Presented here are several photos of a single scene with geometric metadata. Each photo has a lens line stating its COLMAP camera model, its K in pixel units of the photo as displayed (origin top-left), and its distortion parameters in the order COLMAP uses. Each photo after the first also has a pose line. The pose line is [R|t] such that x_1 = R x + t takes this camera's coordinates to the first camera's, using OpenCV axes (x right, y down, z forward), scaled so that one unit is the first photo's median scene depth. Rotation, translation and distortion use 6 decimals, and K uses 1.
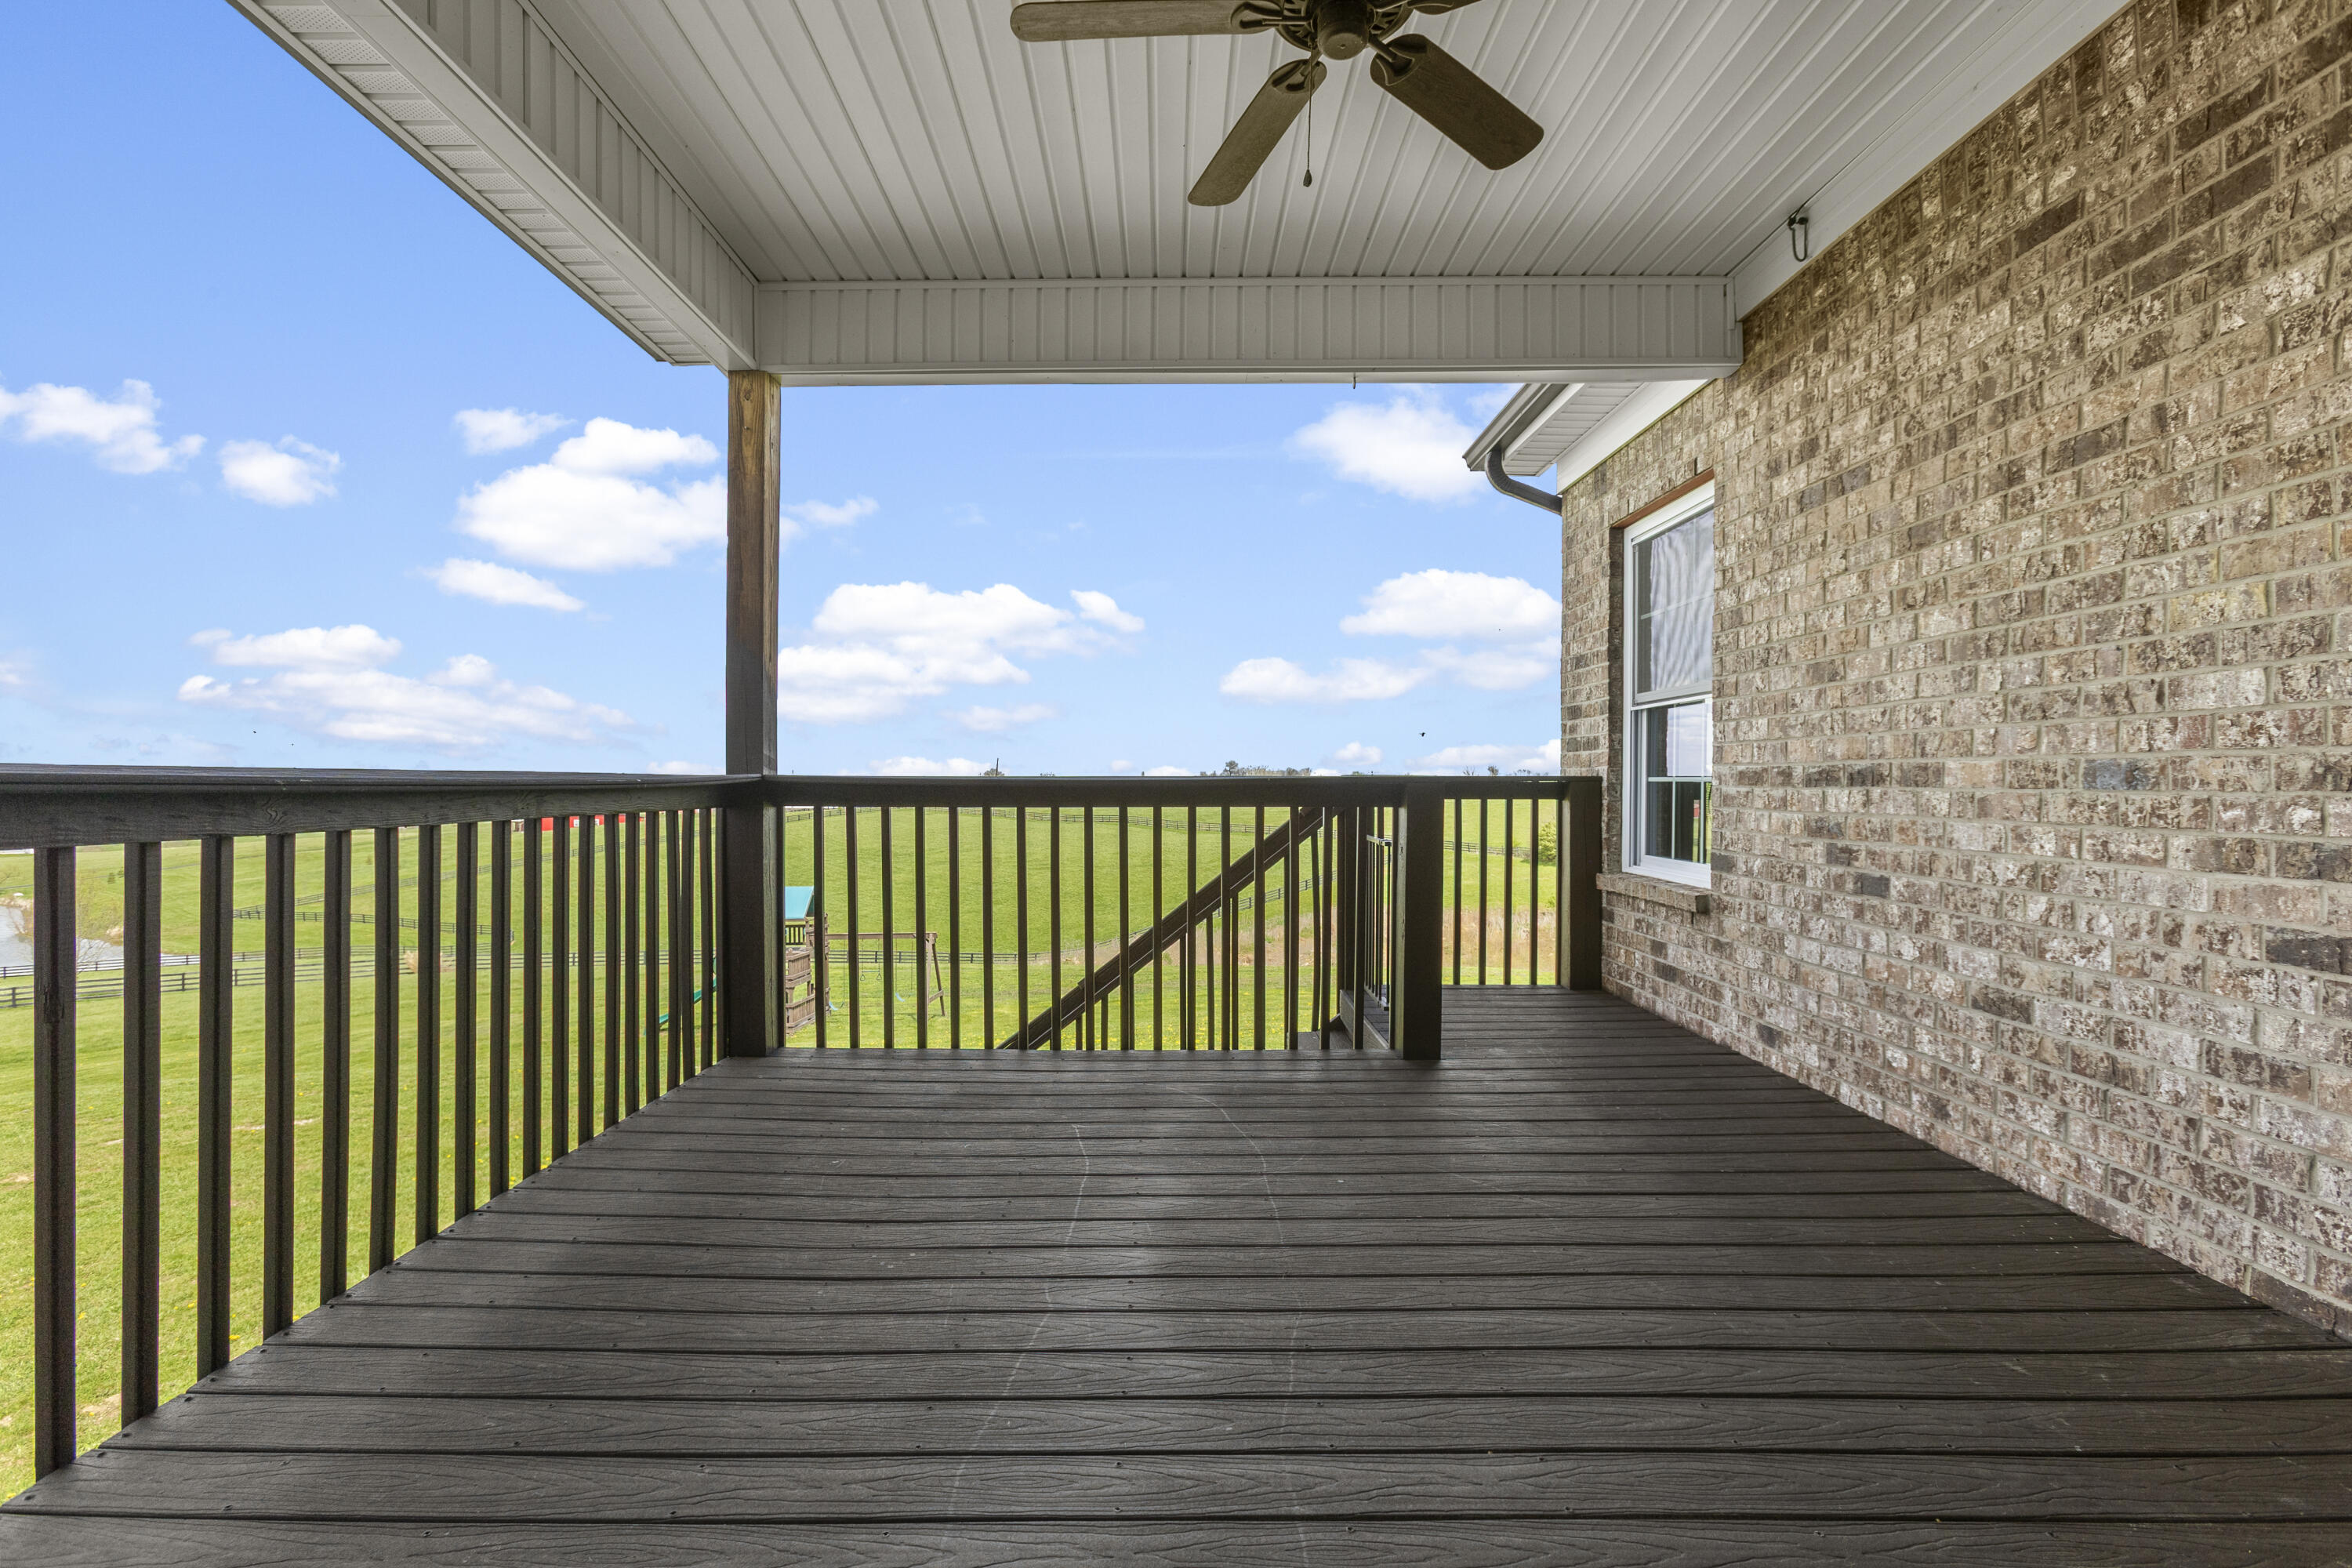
lens RADIAL K [[1063.6, 0, 1166.9], [0, 1063.6, 791.3], [0, 0, 1]] dist [0.005429, 0.000409]
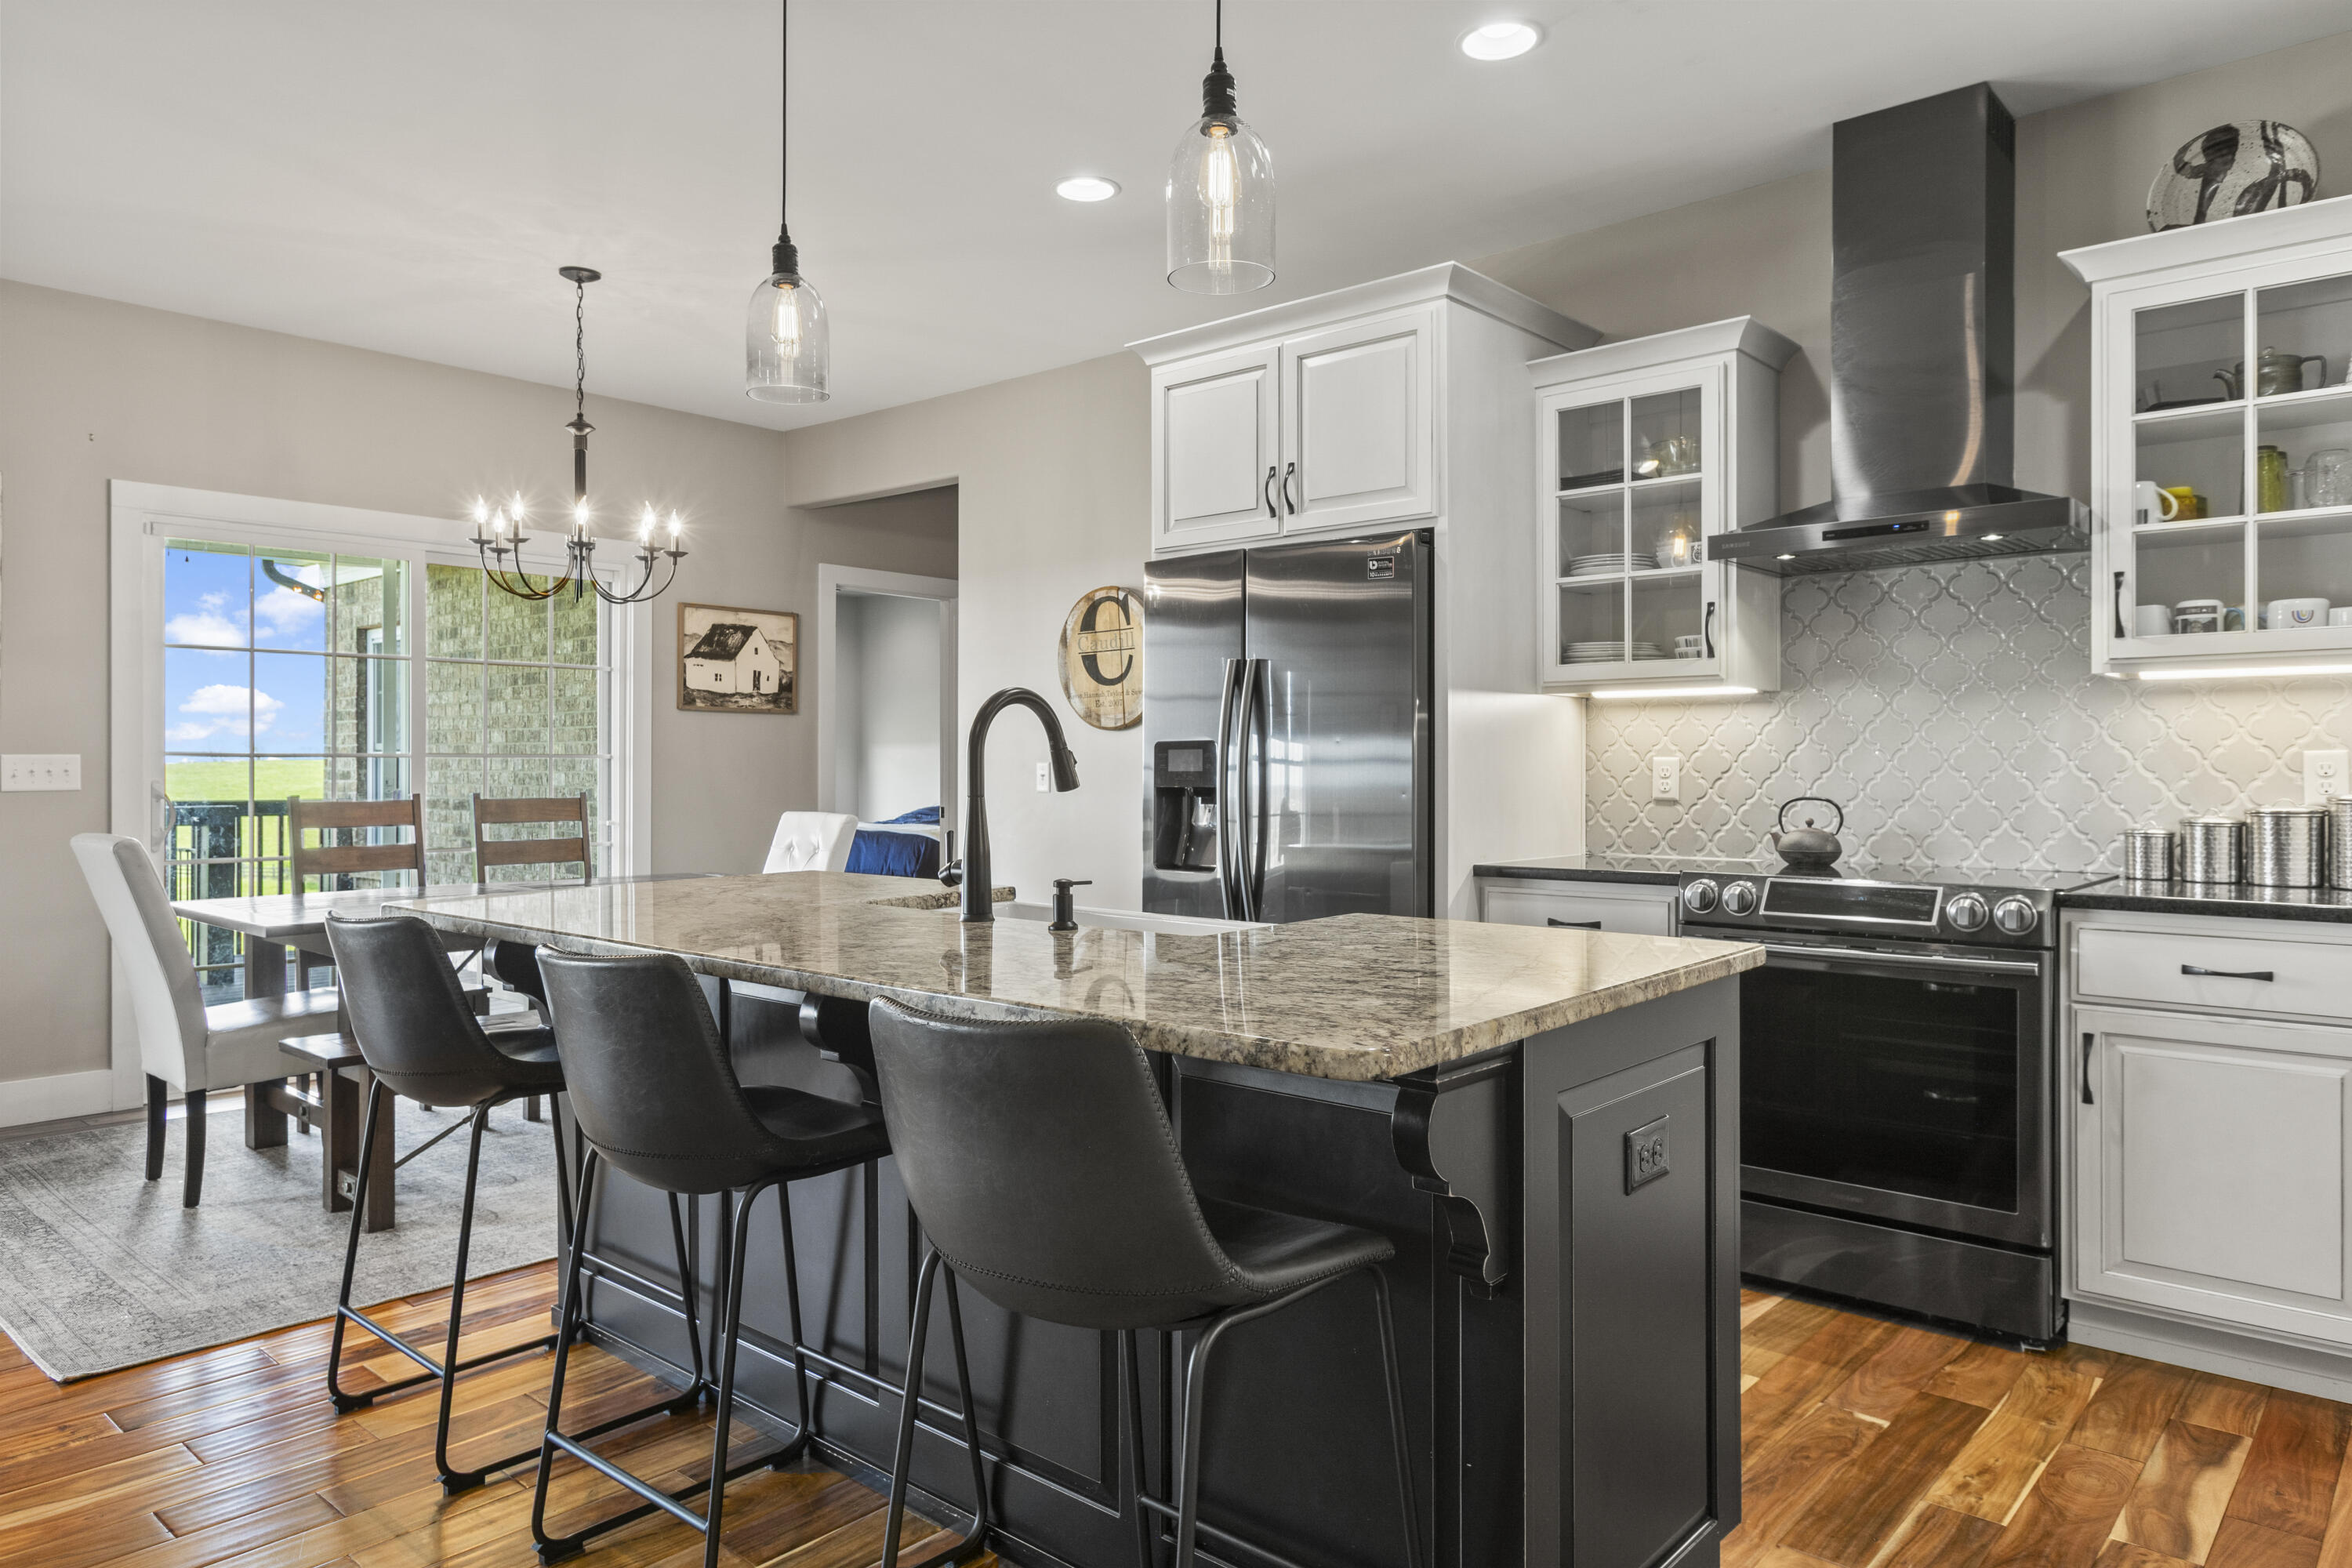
lens RADIAL K [[1489.8, 0, 1169.5], [0, 1489.8, 789.9], [0, 0, 1]] dist [0.006678, 0.000865]
pose [[0.661697, -0.000697, 0.749771, -0.528624], [0.000569, 1.000000, 0.000427, -0.038893], [-0.749771, 0.000144, 0.661697, -1.649983]]
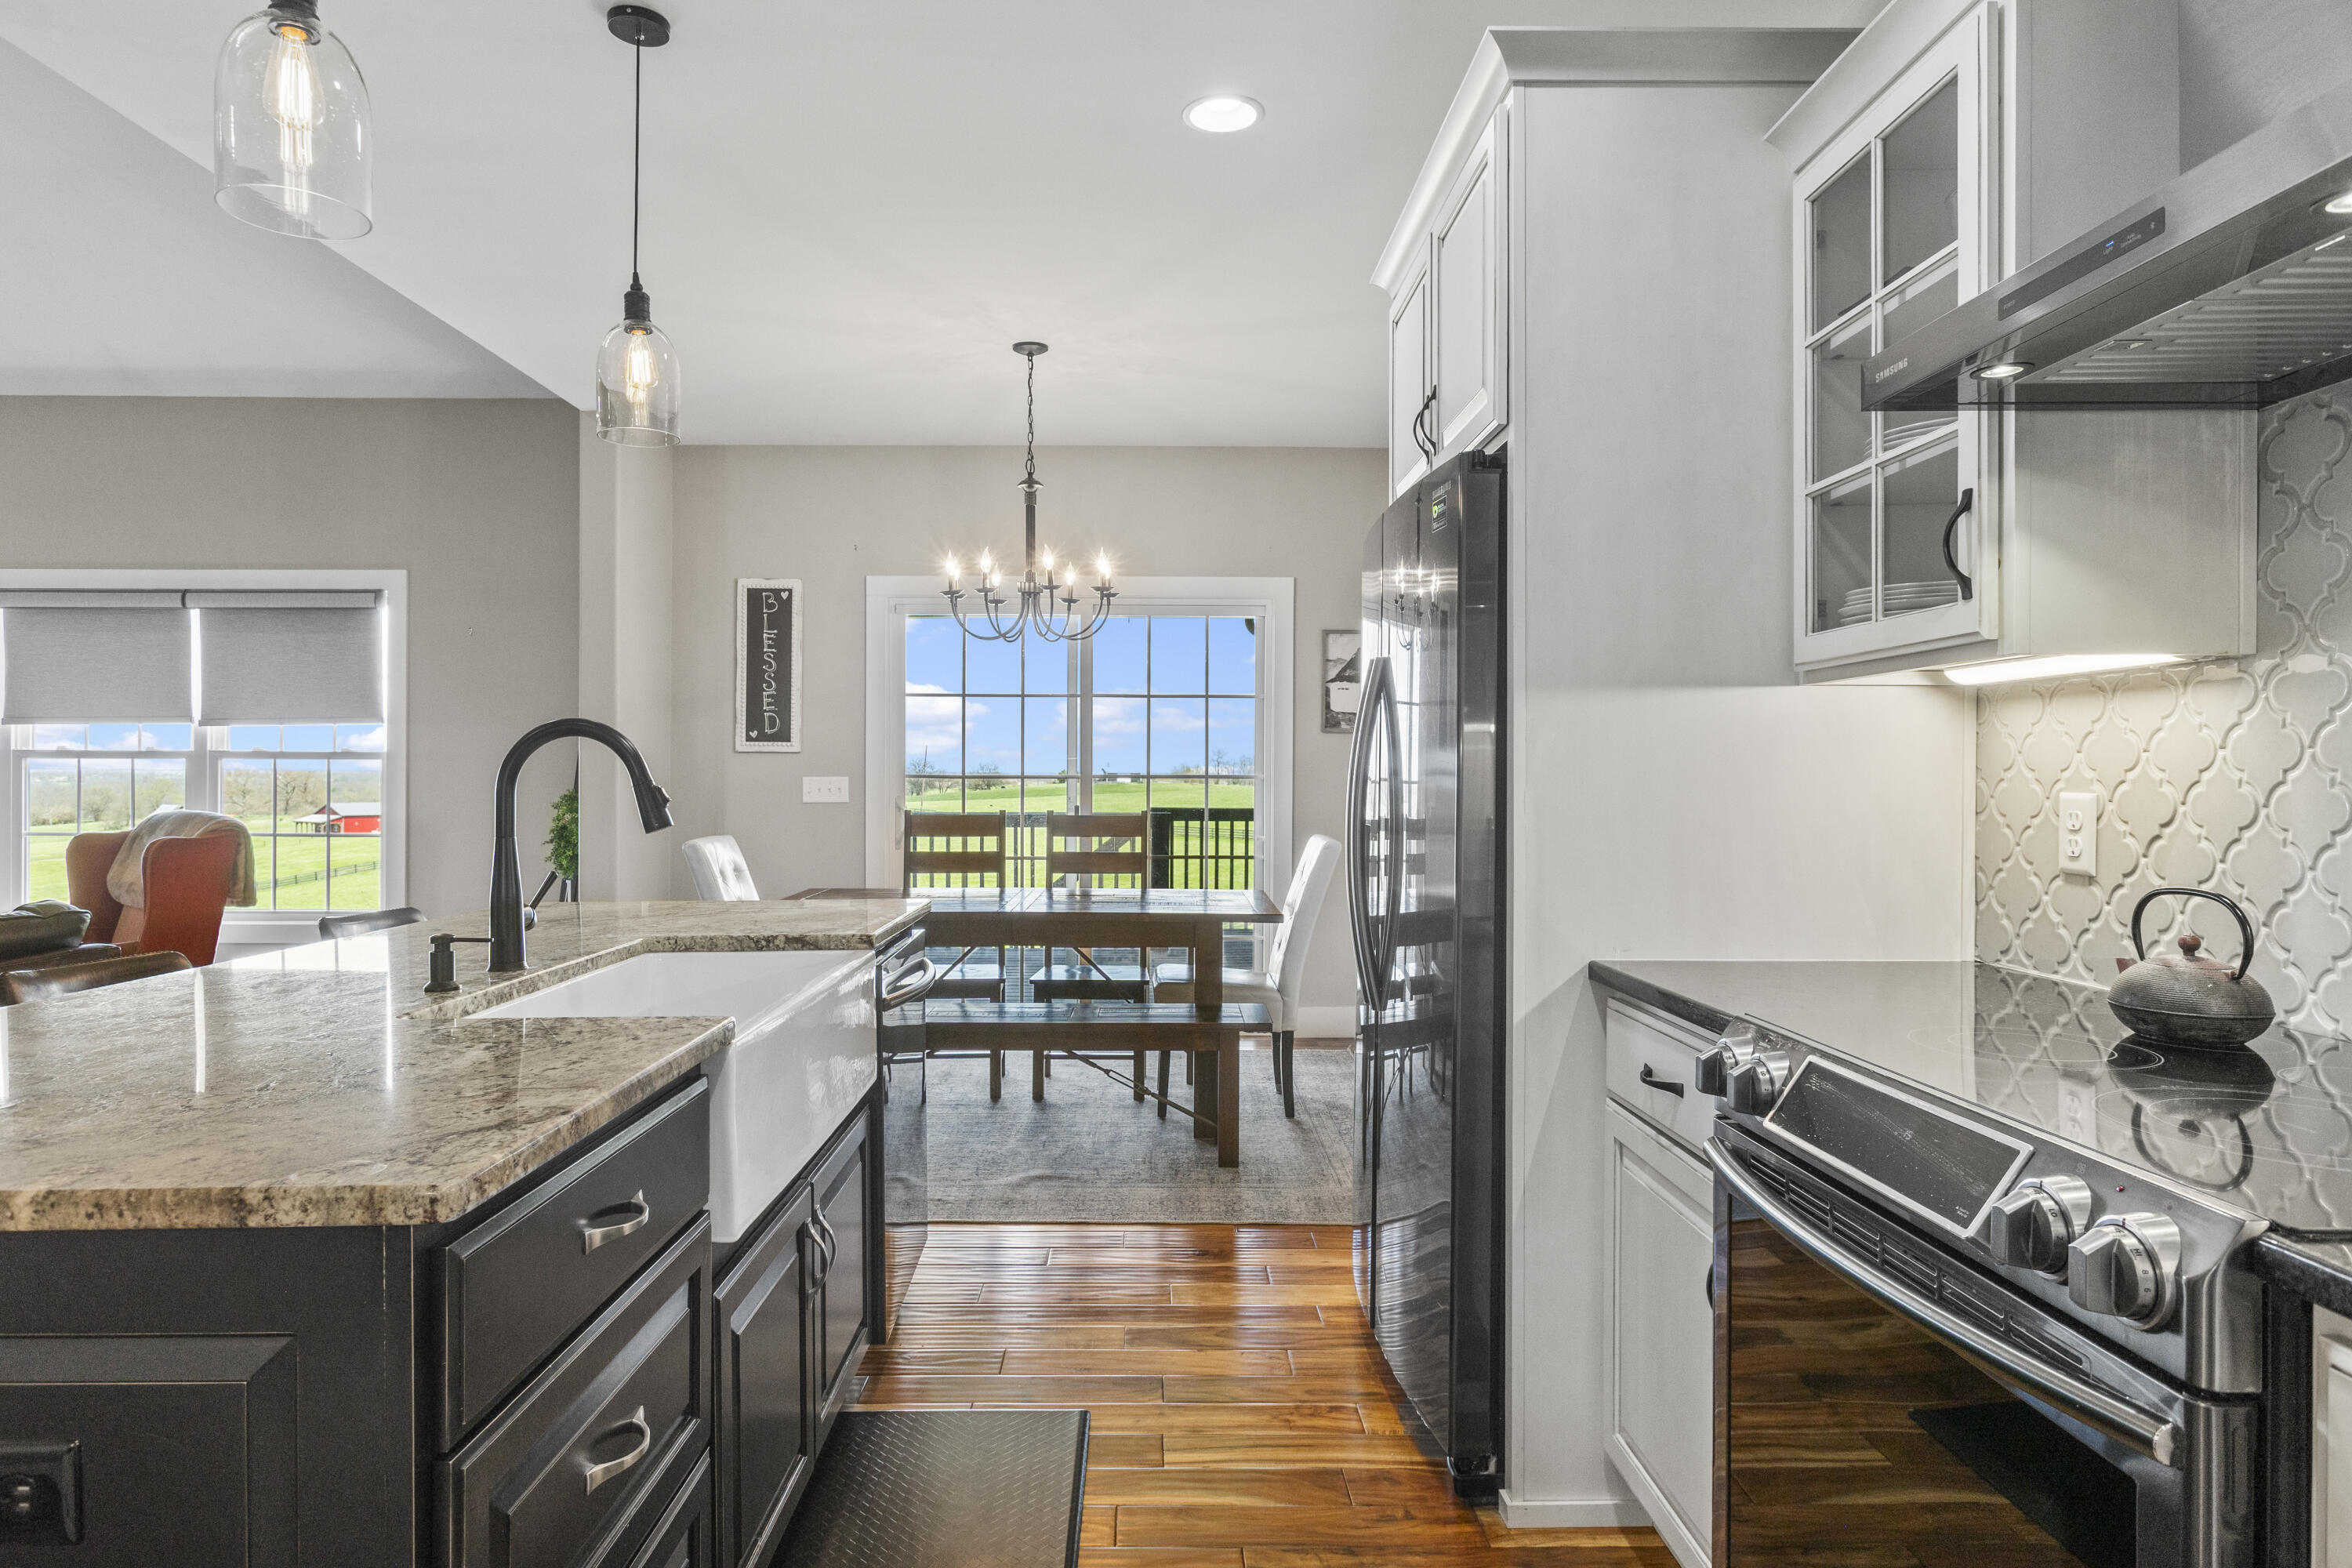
lens RADIAL K [[1349.9, 0, 1169.6], [0, 1349.9, 784.3], [0, 0, 1]] dist [-0.008948, 0.001072]
pose [[0.999796, 0.014705, 0.013863, 0.237719], [-0.014631, 0.999878, -0.005435, -0.058710], [-0.013941, 0.005231, 0.999889, -1.715321]]
